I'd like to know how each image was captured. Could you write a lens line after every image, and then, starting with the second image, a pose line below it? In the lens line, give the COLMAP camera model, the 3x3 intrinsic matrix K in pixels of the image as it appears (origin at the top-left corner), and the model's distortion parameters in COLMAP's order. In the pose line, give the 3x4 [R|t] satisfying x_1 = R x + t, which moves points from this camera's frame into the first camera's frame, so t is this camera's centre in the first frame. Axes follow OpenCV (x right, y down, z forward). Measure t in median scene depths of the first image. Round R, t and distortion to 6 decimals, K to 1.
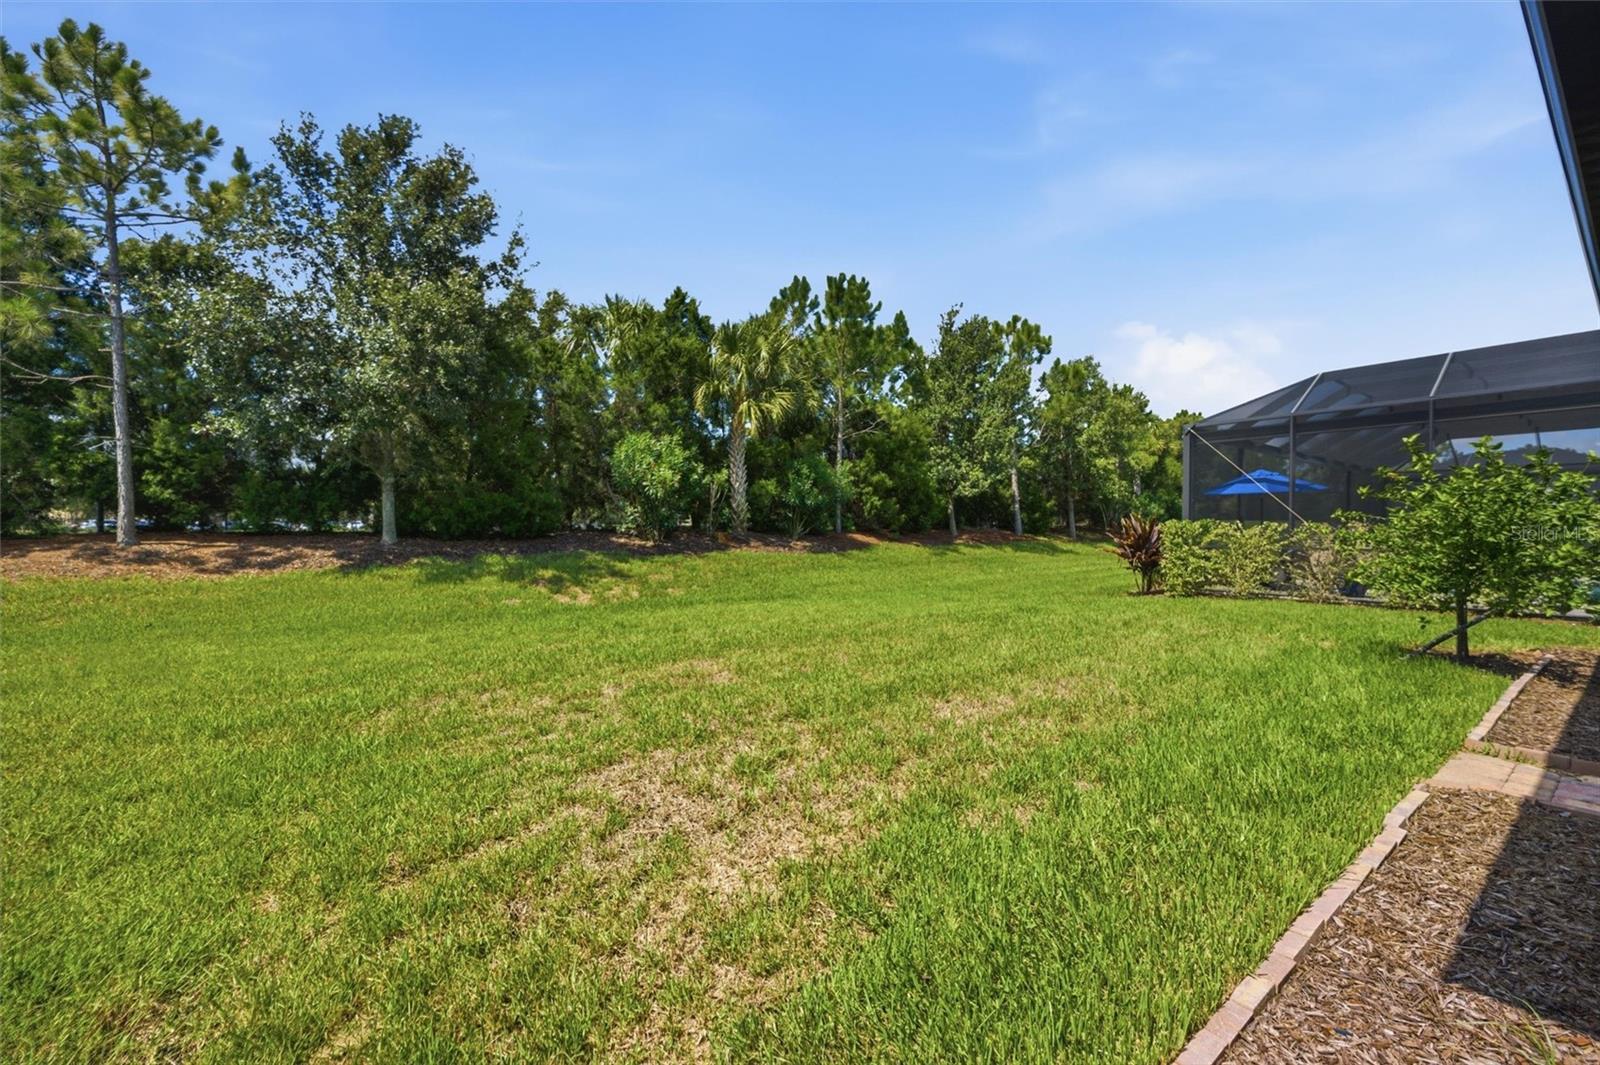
lens RADIAL K [[633.9, 0, 831.4], [0, 633.9, 540.2], [0, 0, 1]] dist [-0.001867, -0.000063]
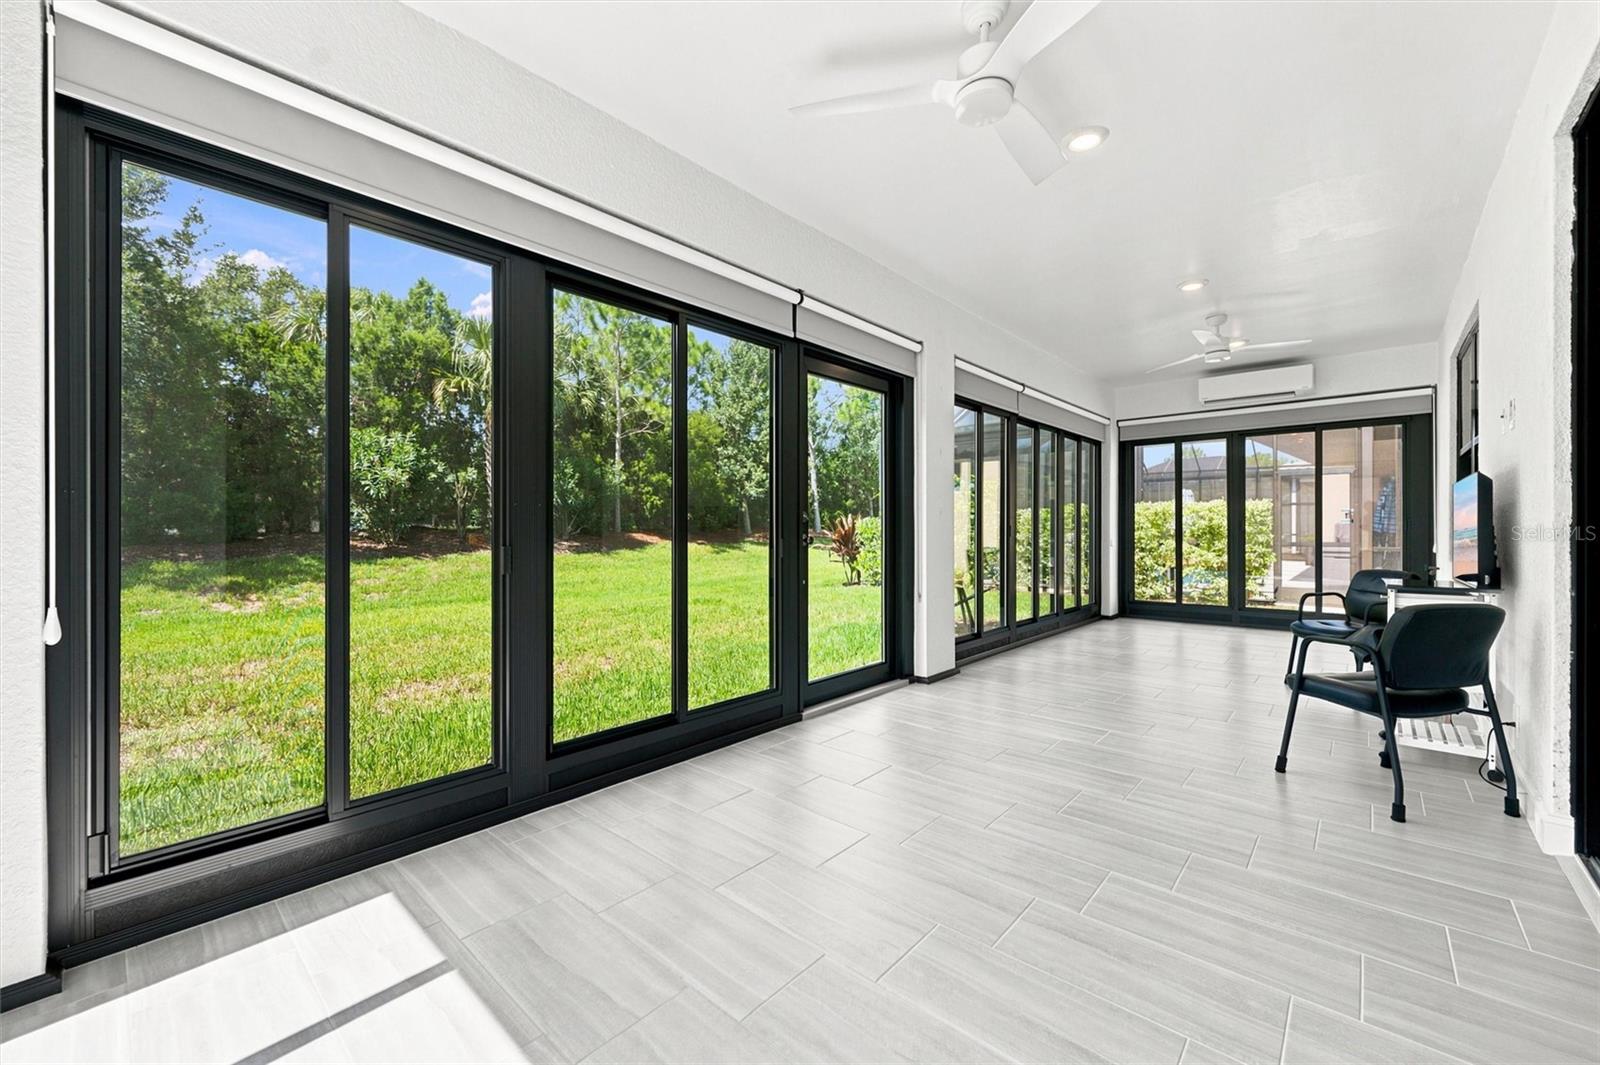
lens RADIAL K [[633.9, 0, 800.3], [0, 633.9, 527.1], [0, 0, 1]] dist [-0.001867, -0.000063]
pose [[0.976230, -0.009932, 0.216507, 0.112601], [0.013964, 0.999756, -0.017098, 0.001917], [-0.216285, 0.019714, 0.976131, -0.051380]]
